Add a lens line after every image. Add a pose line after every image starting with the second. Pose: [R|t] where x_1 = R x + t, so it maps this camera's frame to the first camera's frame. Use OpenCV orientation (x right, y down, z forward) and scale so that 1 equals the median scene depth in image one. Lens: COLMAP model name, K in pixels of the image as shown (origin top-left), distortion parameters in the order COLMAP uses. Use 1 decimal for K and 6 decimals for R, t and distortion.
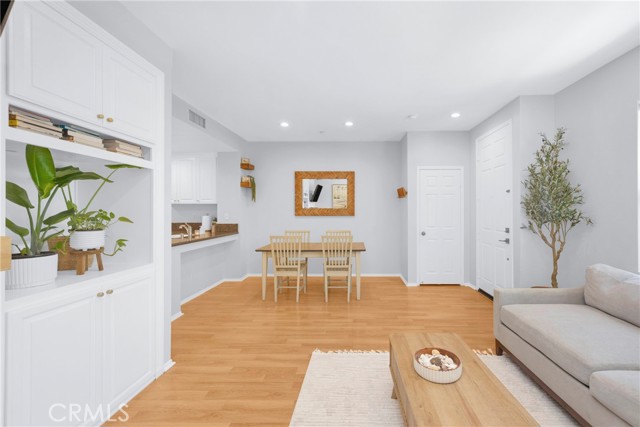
lens RADIAL K [[271.1, 0, 349.3], [0, 271.1, 210.0], [0, 0, 1]] dist [0.003855, 0.000885]
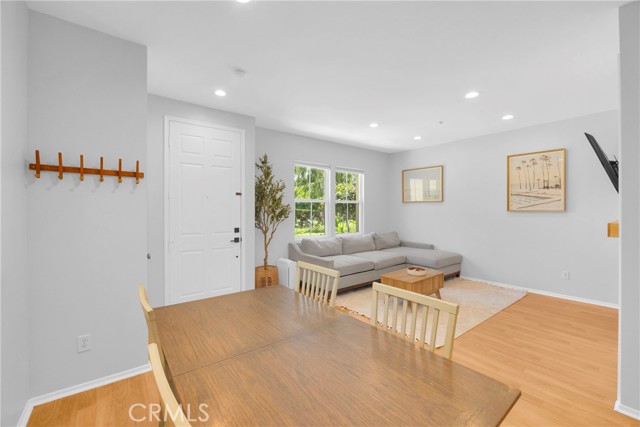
lens RADIAL K [[268.2, 0, 323.3], [0, 268.2, 210.7], [0, 0, 1]] dist [-0.012669, 0.000182]
pose [[-0.636851, -0.002450, 0.770983, -0.459411], [-0.001593, 0.999997, 0.001862, -0.005744], [-0.770985, -0.000043, -0.636853, 1.418810]]
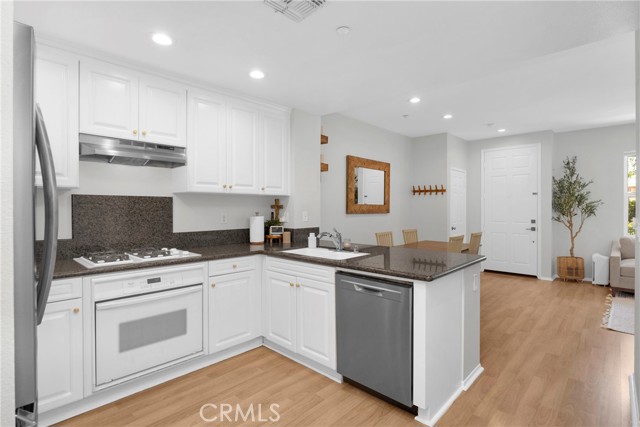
lens RADIAL K [[323.2, 0, 317.1], [0, 323.2, 210.5], [0, 0, 1]] dist [-0.005781, -0.000045]
pose [[0.674878, -0.003758, 0.737920, -1.414532], [-0.001786, 0.999976, 0.006726, 0.008319], [-0.737928, -0.005857, 0.674854, 0.702434]]
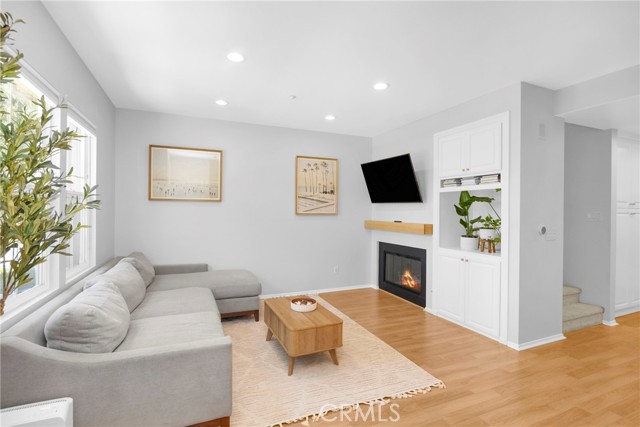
lens RADIAL K [[306.1, 0, 320.8], [0, 306.1, 212.3], [0, 0, 1]] dist [-0.011582, -0.001352]
pose [[-0.913353, -0.003529, -0.407154, 0.442544], [-0.005454, 0.999979, 0.003568, -0.017891], [0.407133, 0.005480, -0.913353, 1.227571]]
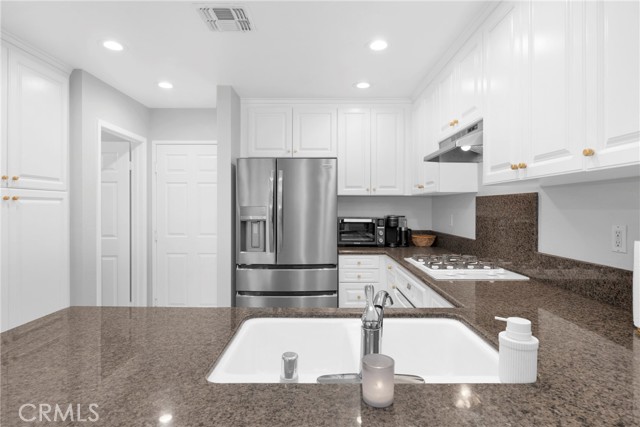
lens RADIAL K [[346.6, 0, 316.6], [0, 346.6, 211.0], [0, 0, 1]] dist [-0.005986, -0.001996]
pose [[0.017173, 0.010667, -0.999796, -0.493703], [-0.000538, 0.999943, 0.010659, 0.002856], [0.999852, 0.000354, 0.017177, 1.201303]]
